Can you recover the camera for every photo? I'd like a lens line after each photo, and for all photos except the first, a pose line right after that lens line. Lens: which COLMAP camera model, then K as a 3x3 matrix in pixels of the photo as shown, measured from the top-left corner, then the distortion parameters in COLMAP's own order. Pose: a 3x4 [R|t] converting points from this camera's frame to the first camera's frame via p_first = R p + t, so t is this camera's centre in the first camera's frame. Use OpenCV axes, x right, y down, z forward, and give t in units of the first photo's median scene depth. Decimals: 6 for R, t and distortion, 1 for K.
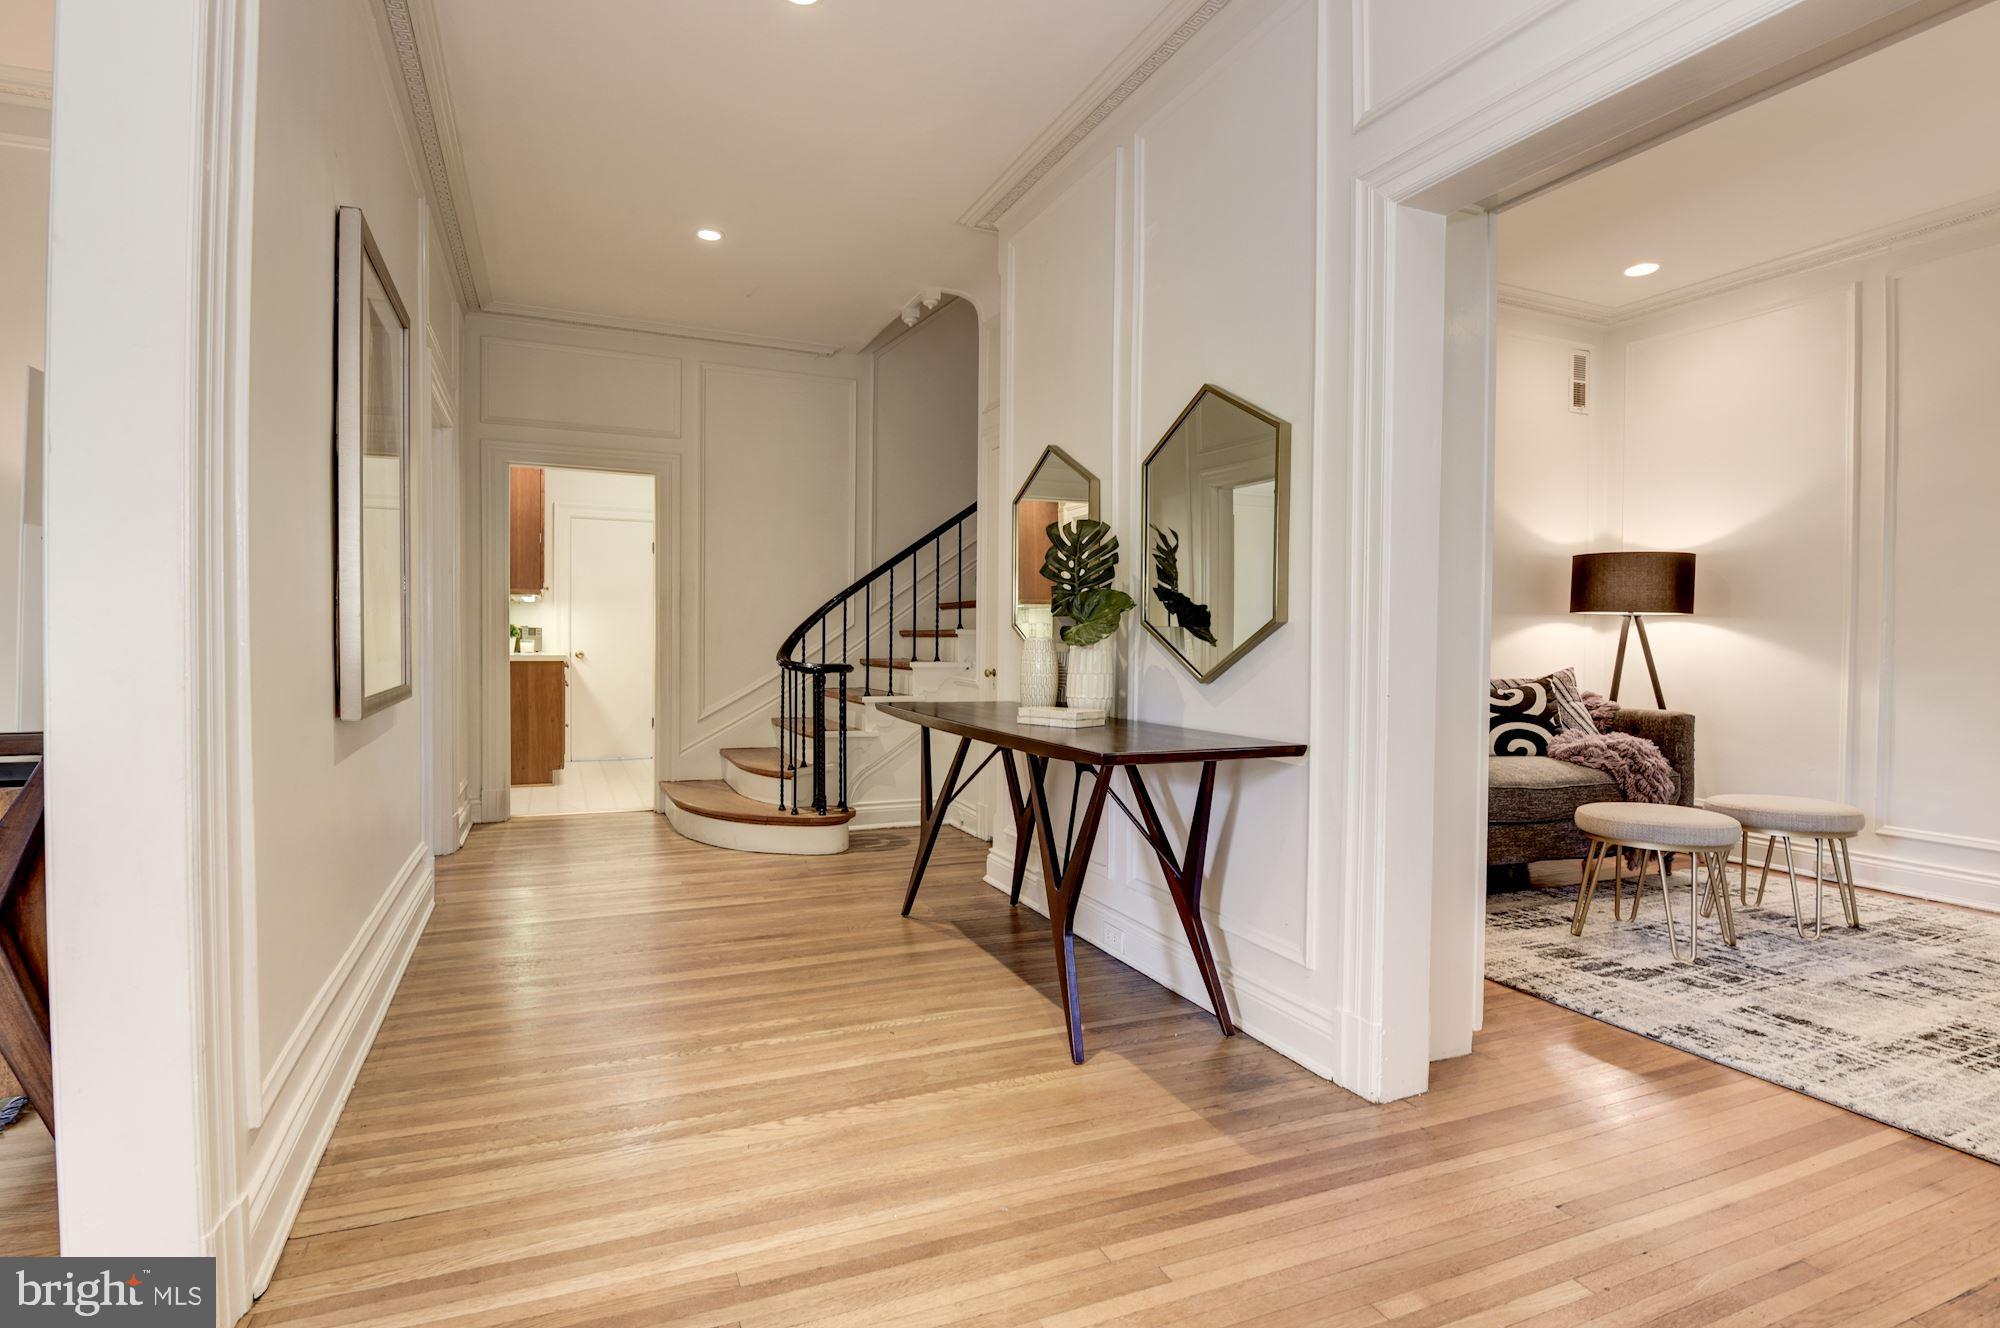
lens RADIAL K [[918.5, 0, 998.8], [0, 918.5, 656.9], [0, 0, 1]] dist [0.019964, -0.027924]
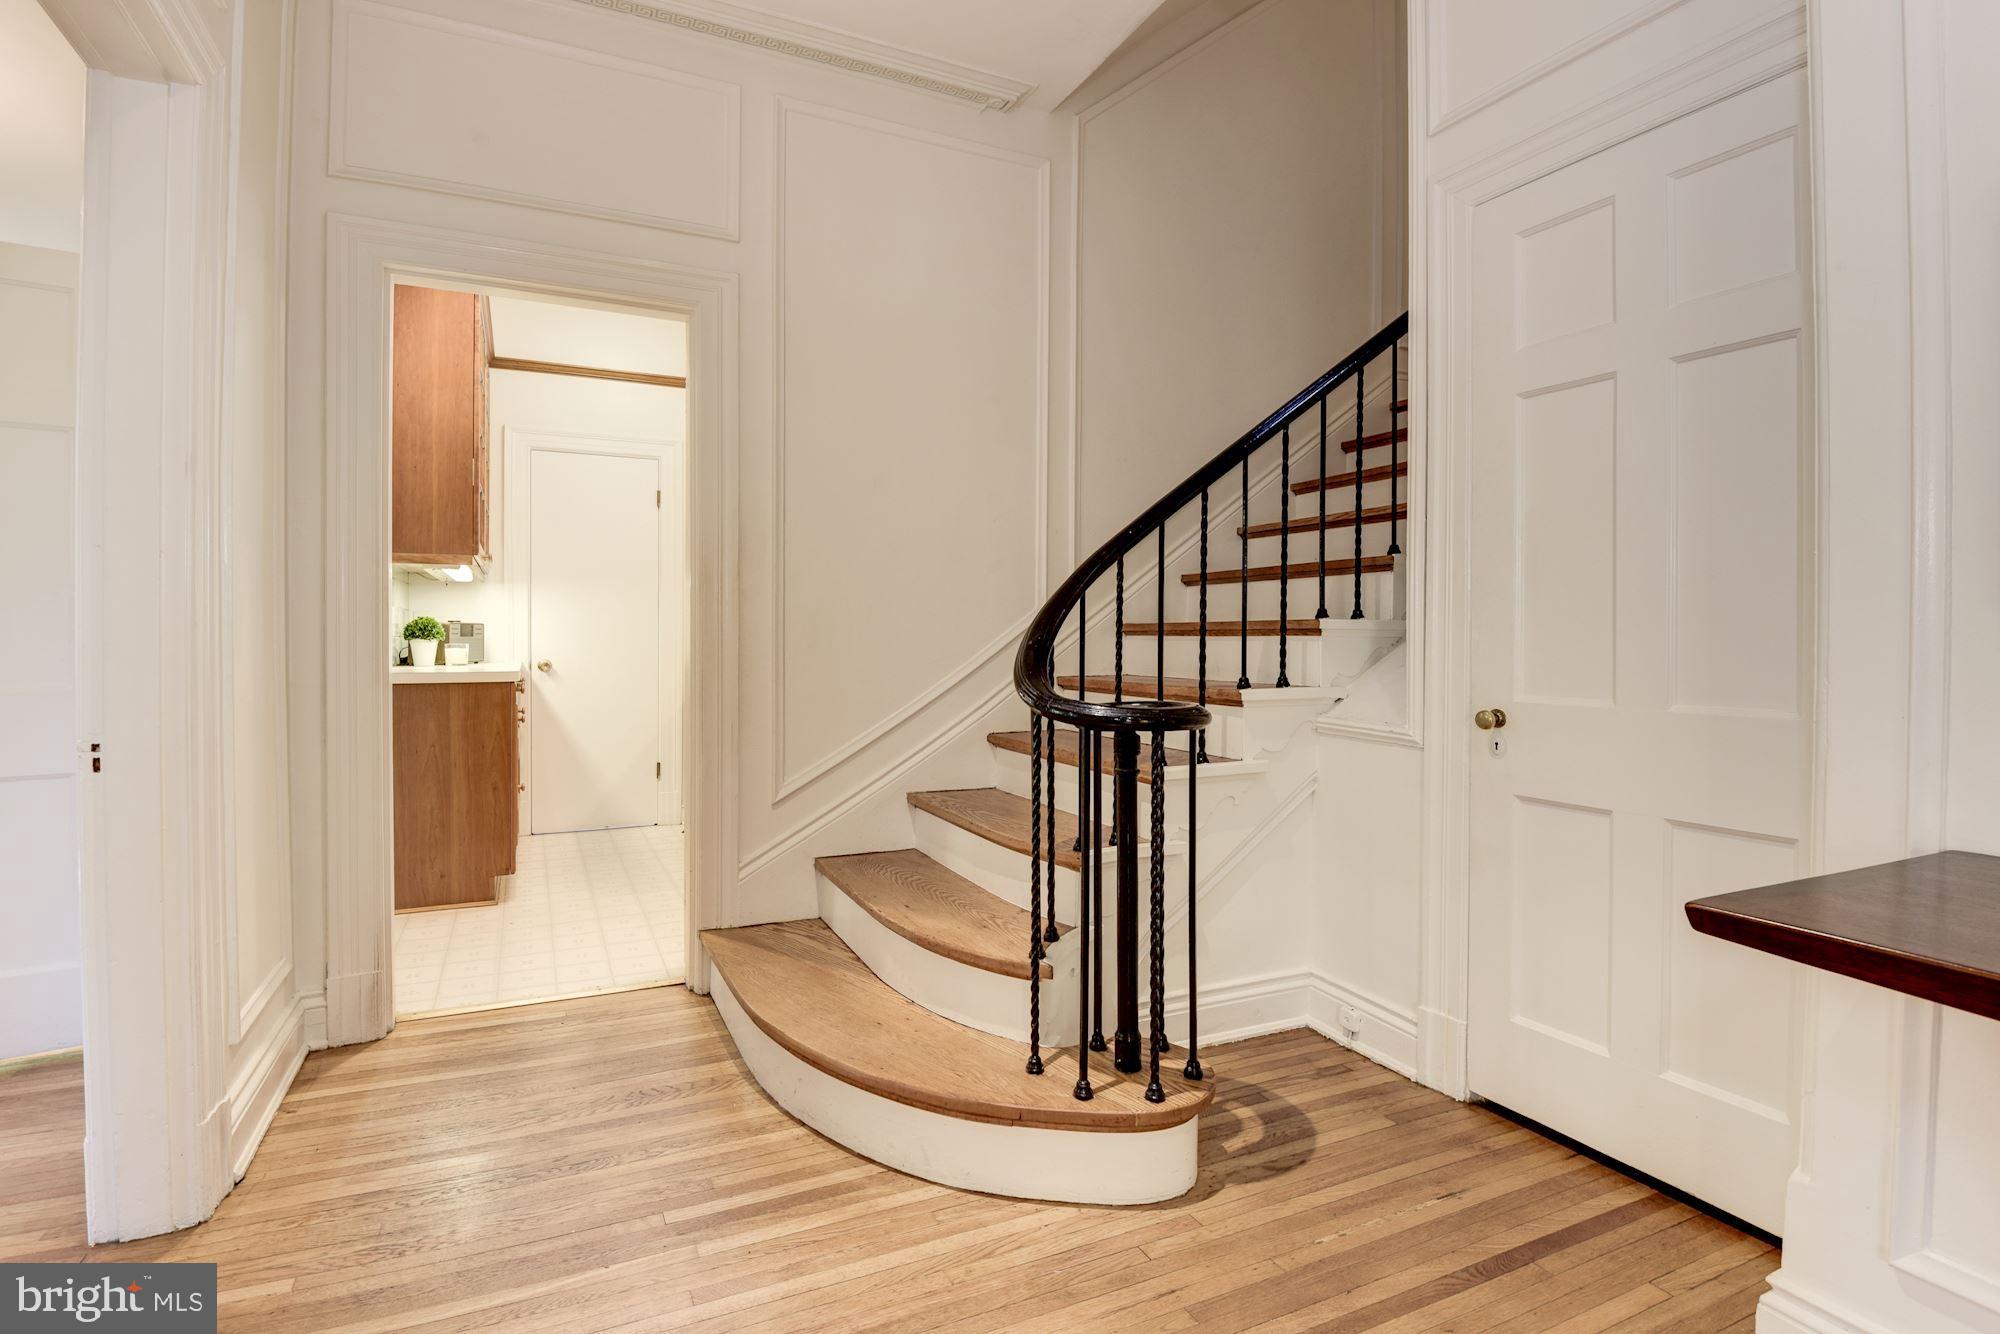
lens RADIAL K [[955.0, 0, 959.9], [0, 955.0, 662.8], [0, 0, 1]] dist [-0.000710, -0.000124]
pose [[0.999635, 0.001802, -0.026945, -0.209371], [-0.001945, 0.999984, -0.005297, -0.004639], [0.026935, 0.005347, 0.999623, 0.479626]]
